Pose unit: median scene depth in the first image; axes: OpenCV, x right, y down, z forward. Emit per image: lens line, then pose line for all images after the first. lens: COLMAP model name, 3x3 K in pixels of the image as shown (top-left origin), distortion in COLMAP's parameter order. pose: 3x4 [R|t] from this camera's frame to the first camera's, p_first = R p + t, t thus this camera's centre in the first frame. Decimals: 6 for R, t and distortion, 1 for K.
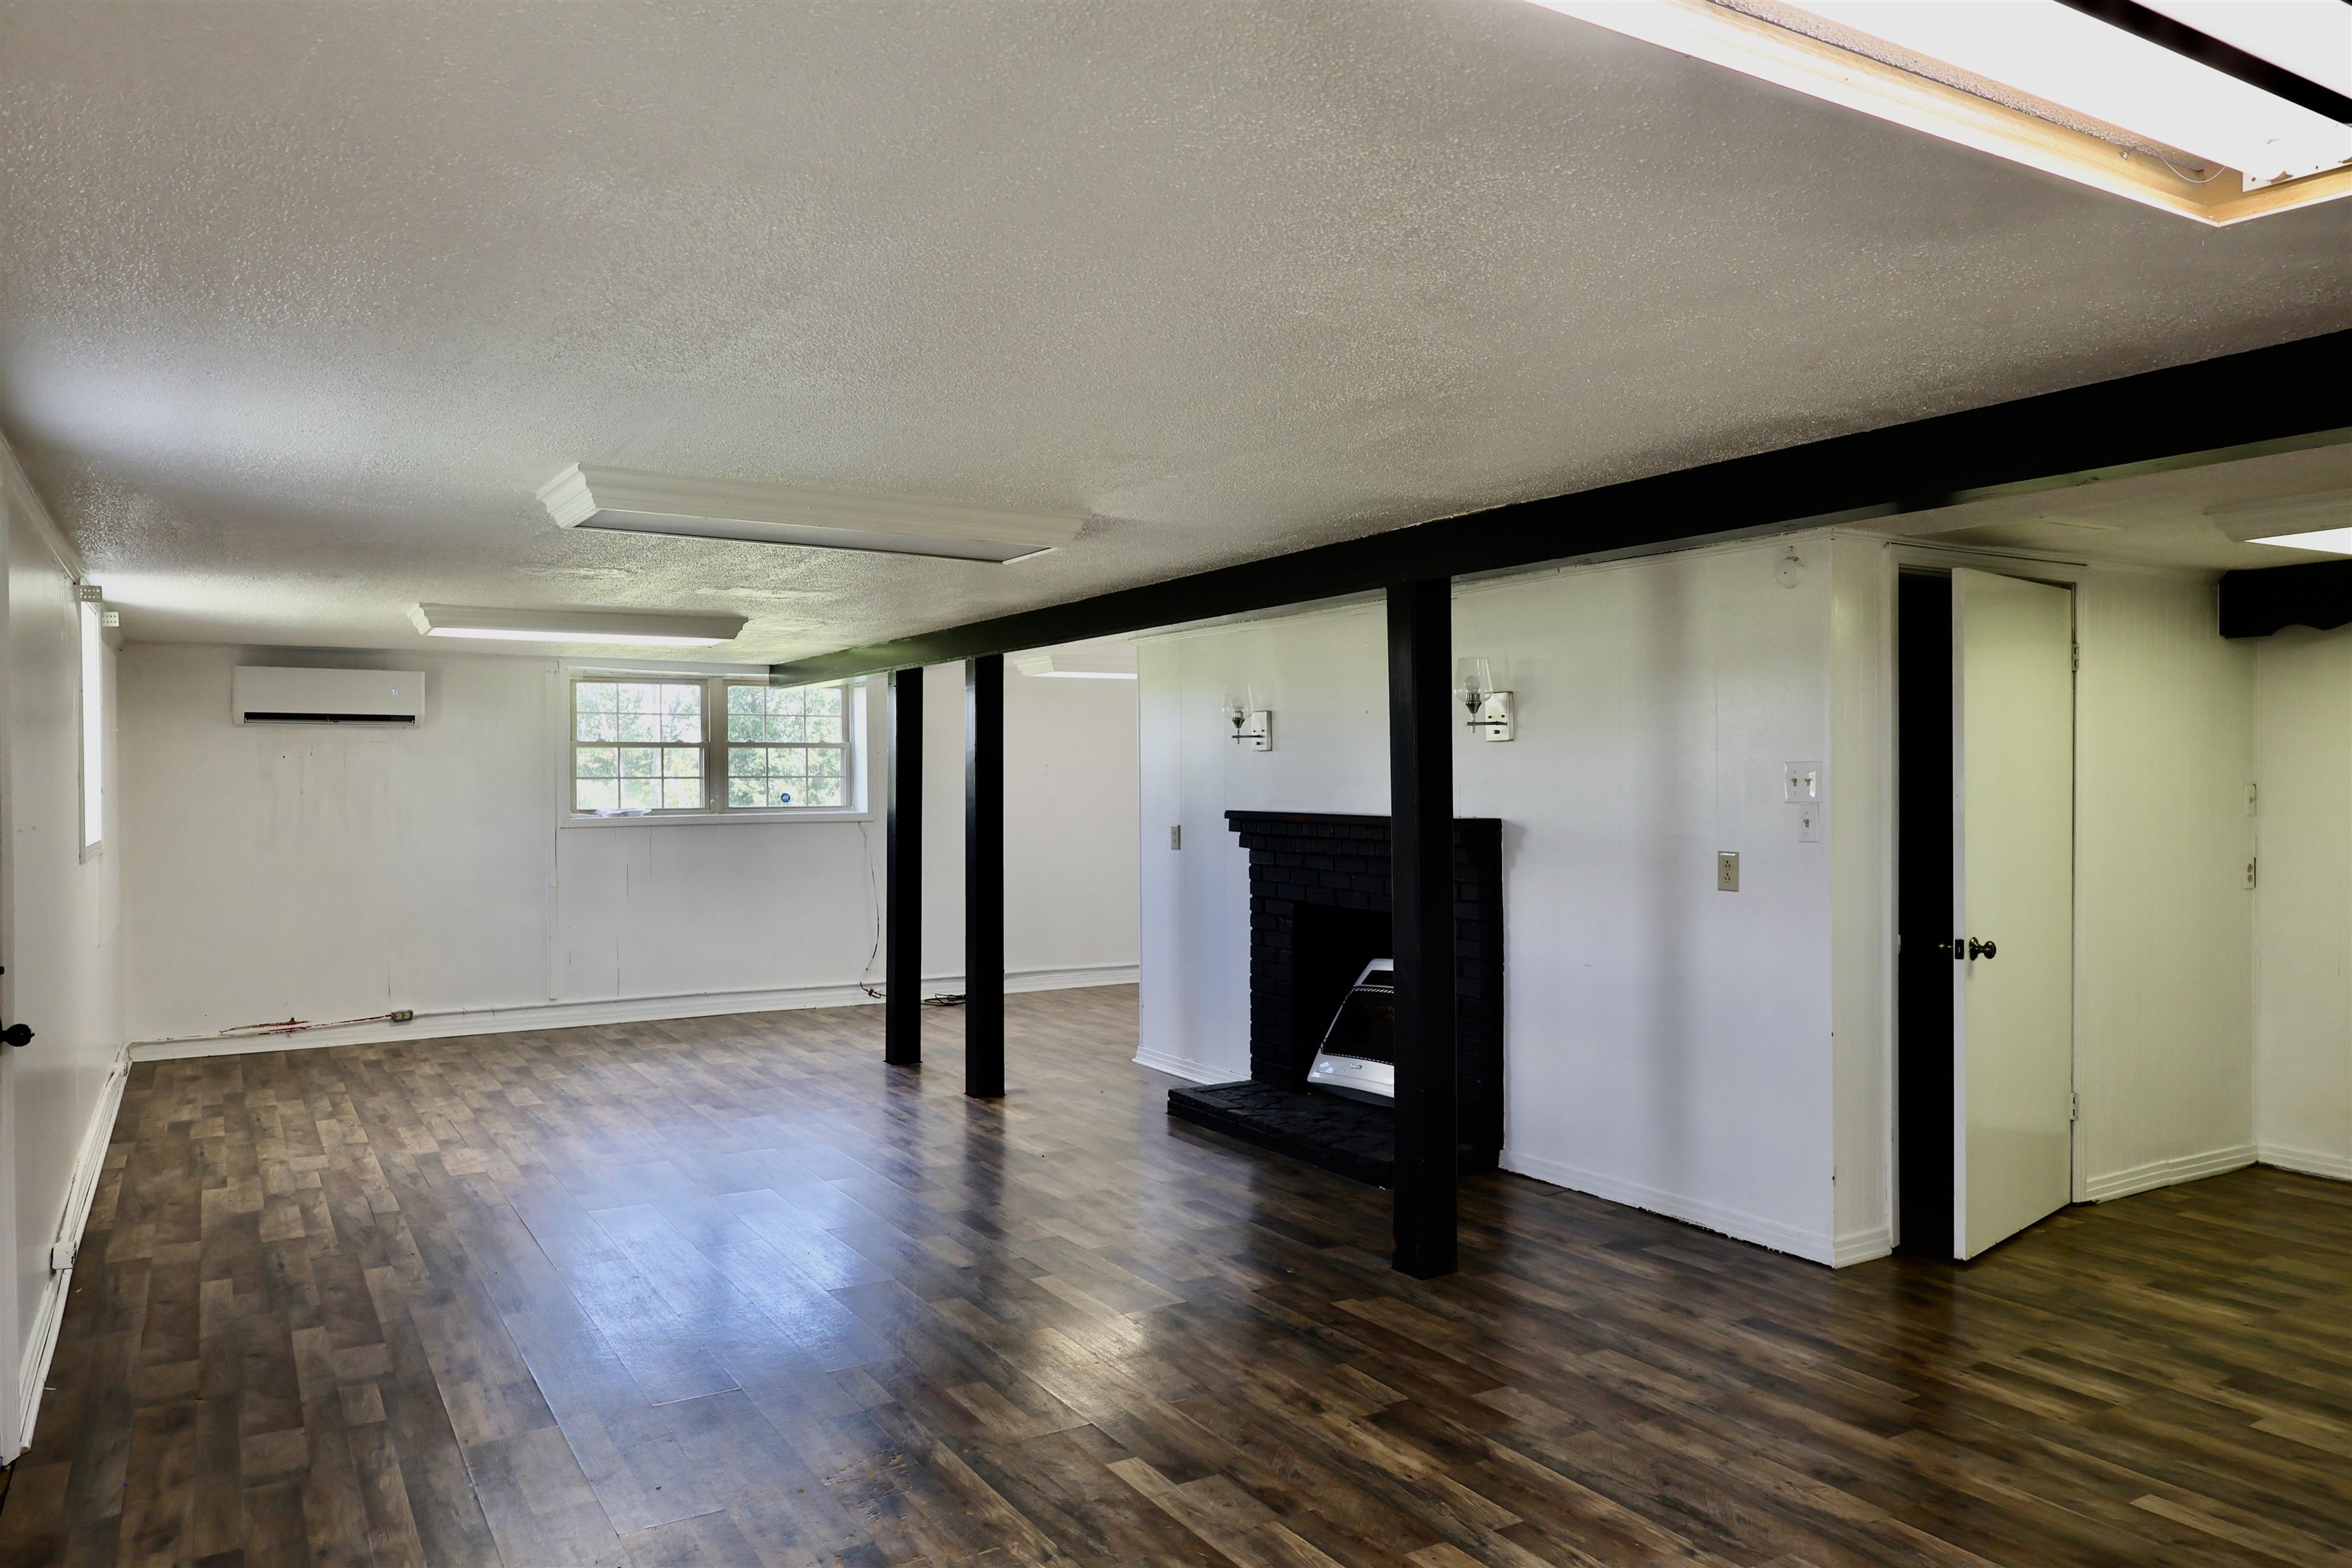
lens RADIAL K [[1614.7, 0, 1178.2], [0, 1614.7, 795.9], [0, 0, 1]] dist [-0.000269, 0.003708]
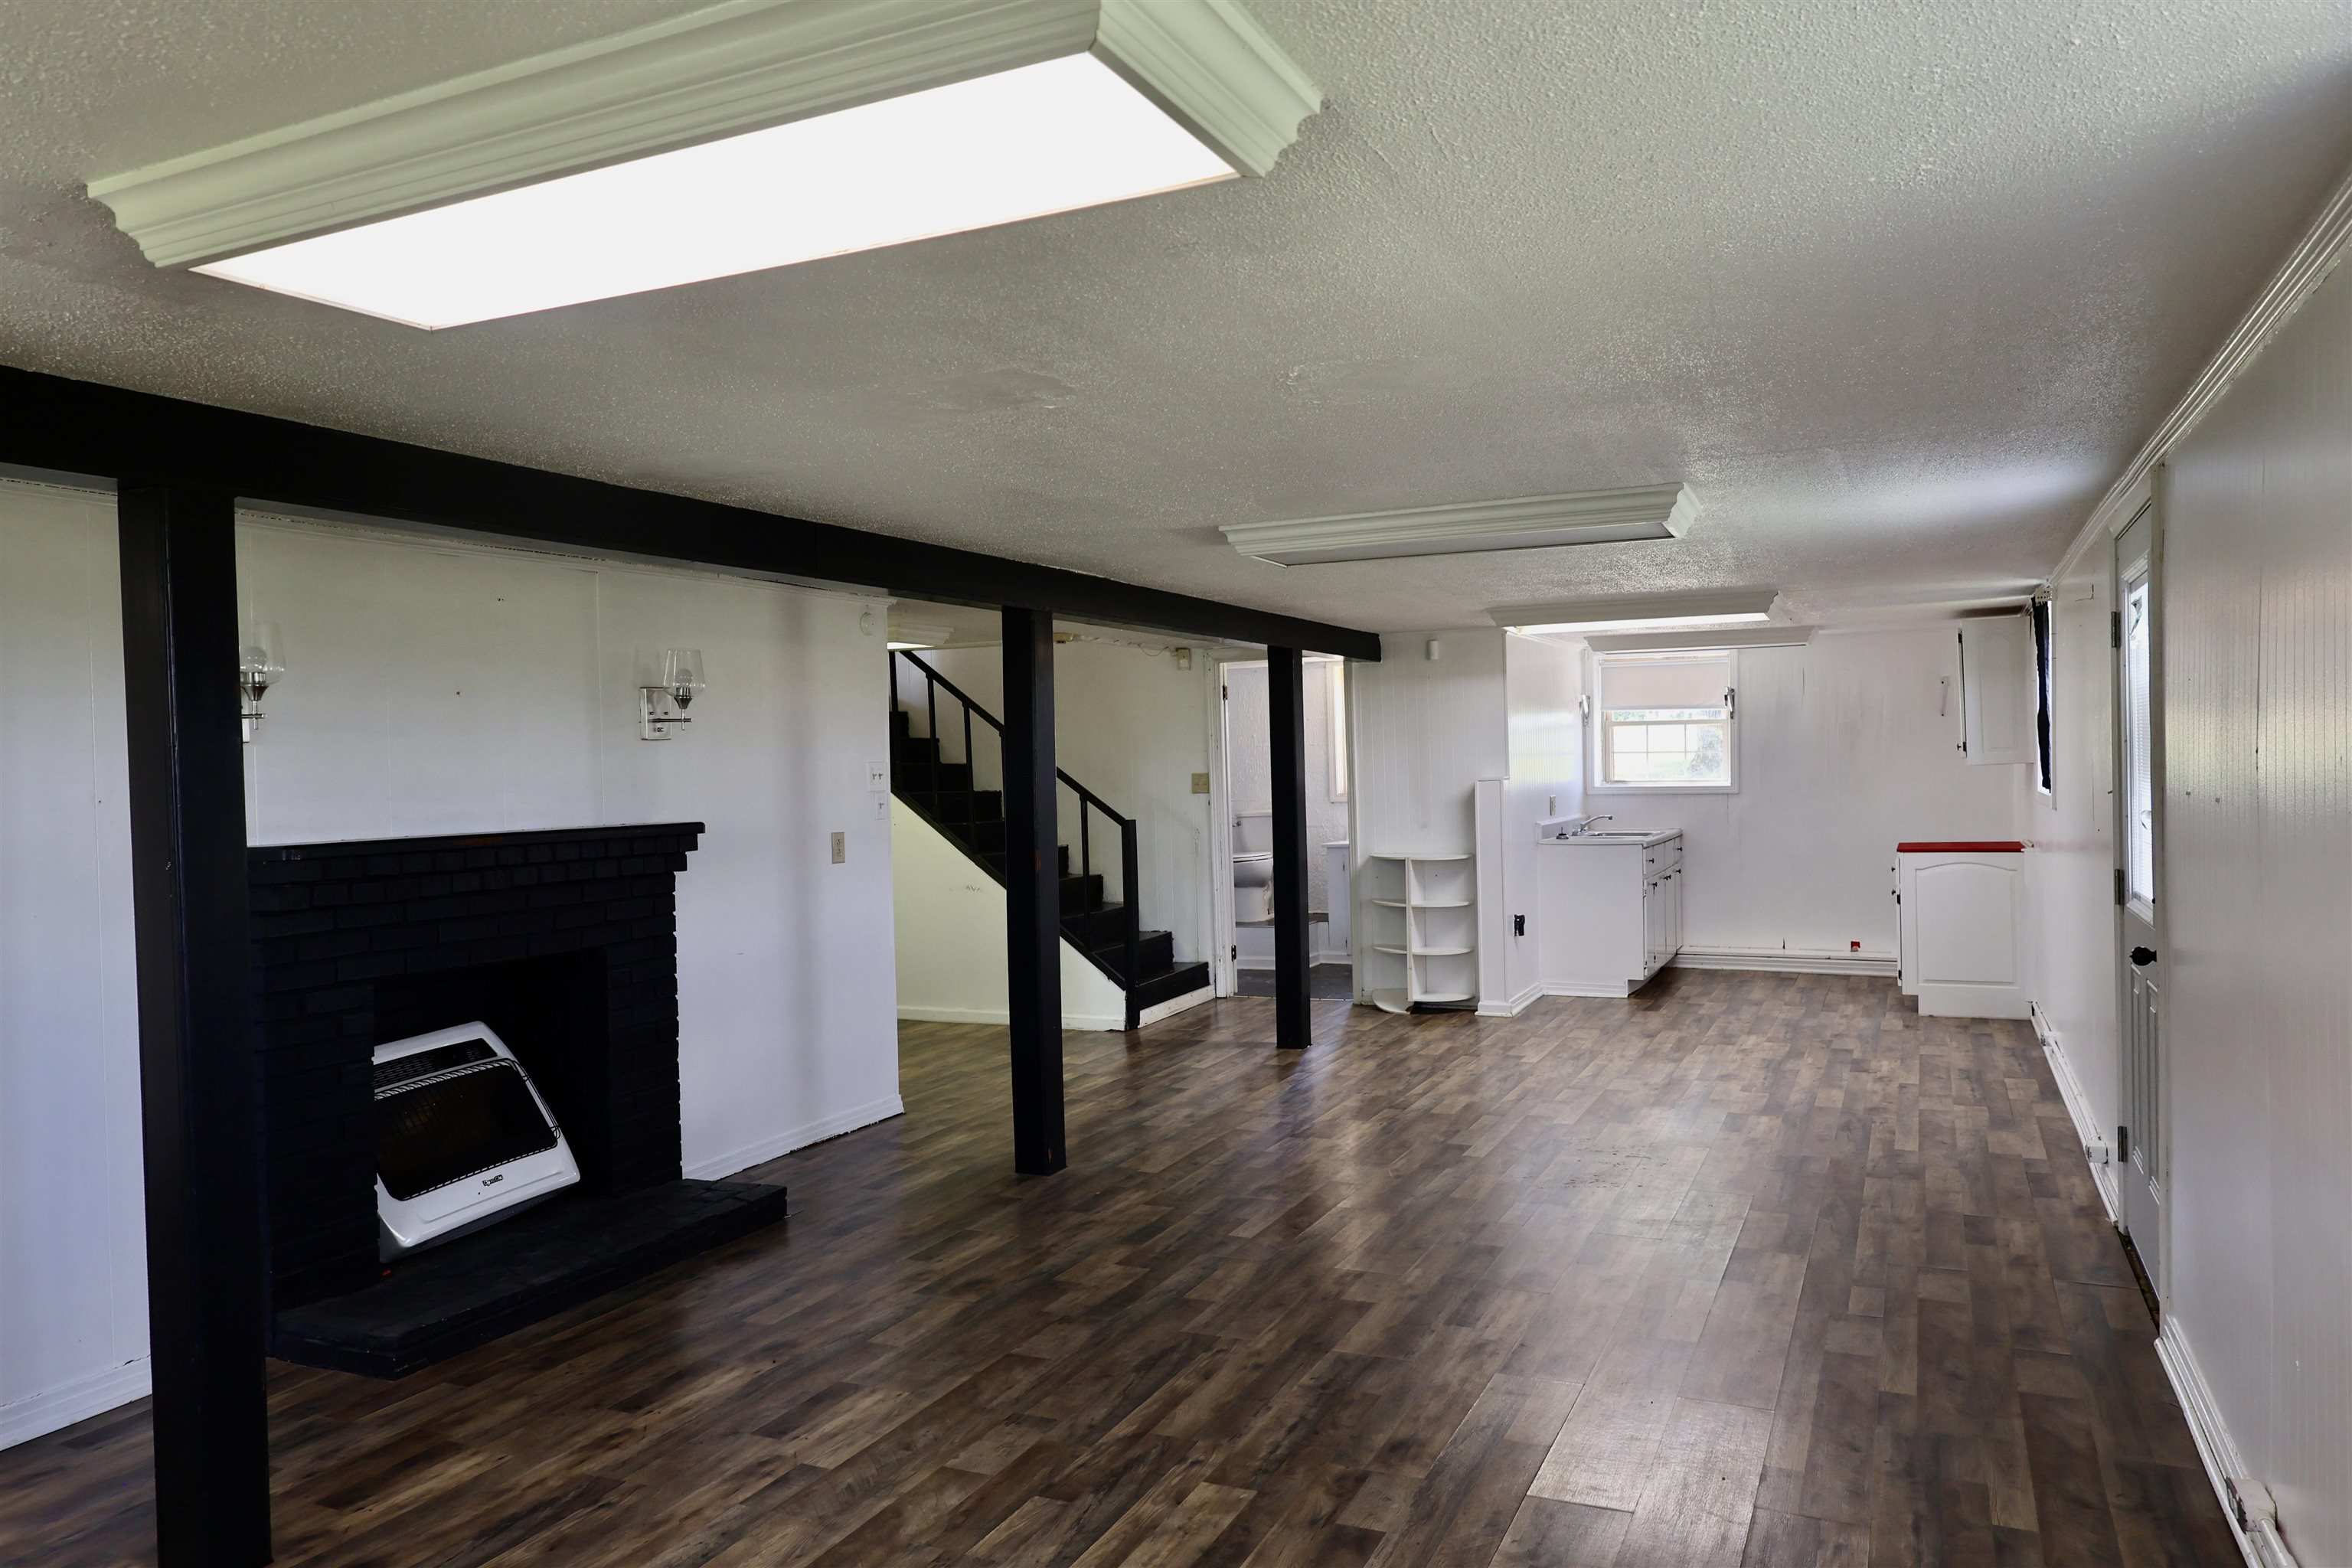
lens RADIAL K [[1614.7, 0, 1177.1], [0, 1614.7, 774.2], [0, 0, 1]] dist [-0.000269, 0.003708]
pose [[-0.564212, 0.009431, 0.825576, -1.147535], [0.035150, 0.999303, 0.012607, -0.023215], [-0.824882, 0.036132, -0.564149, 1.984717]]
